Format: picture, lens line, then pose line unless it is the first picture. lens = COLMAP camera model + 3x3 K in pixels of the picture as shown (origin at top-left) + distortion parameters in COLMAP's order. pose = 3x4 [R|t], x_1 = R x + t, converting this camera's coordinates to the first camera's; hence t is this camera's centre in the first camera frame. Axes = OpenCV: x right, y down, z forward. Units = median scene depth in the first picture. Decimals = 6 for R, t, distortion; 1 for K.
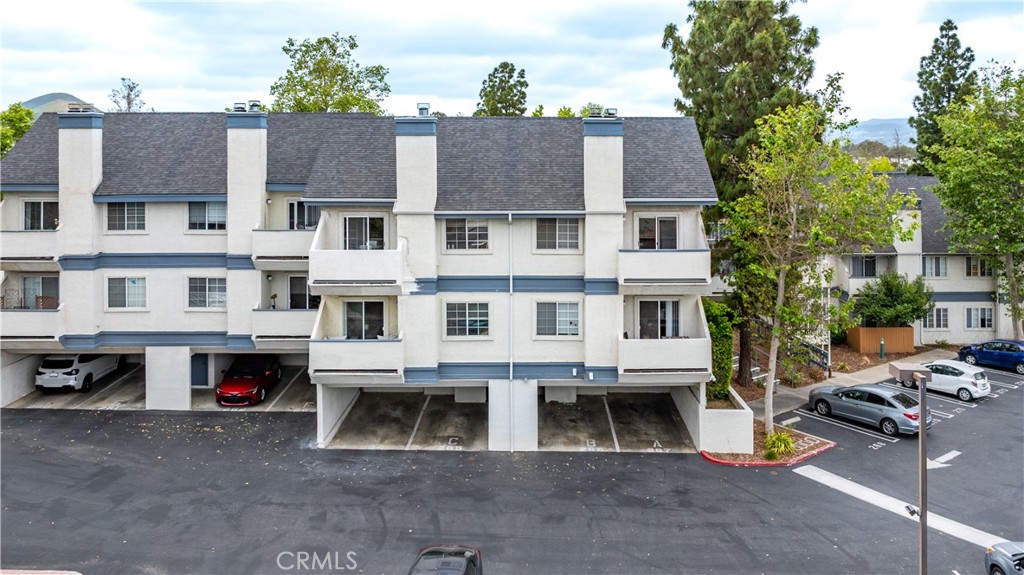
lens RADIAL K [[690.0, 0, 551.6], [0, 690.0, 216.8], [0, 0, 1]] dist [-0.007776, -0.003206]
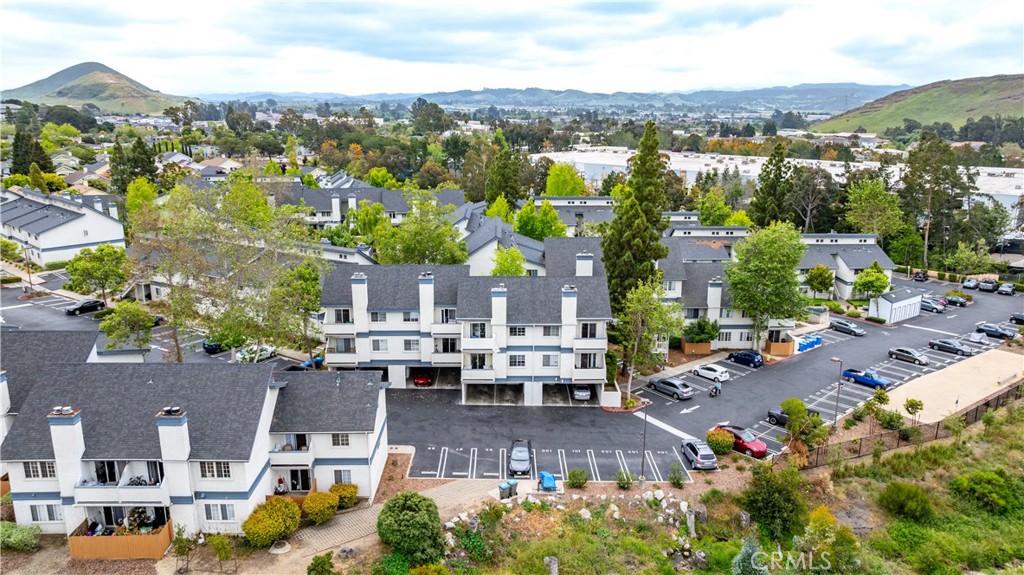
lens RADIAL K [[717.6, 0, 511.3], [0, 717.6, 288.9], [0, 0, 1]] dist [-0.043770, 0.045869]
pose [[0.999946, 0.007738, 0.006907, -0.164950], [-0.009257, 0.966168, 0.257749, -0.838771], [-0.004679, -0.257799, 0.966187, -1.625887]]
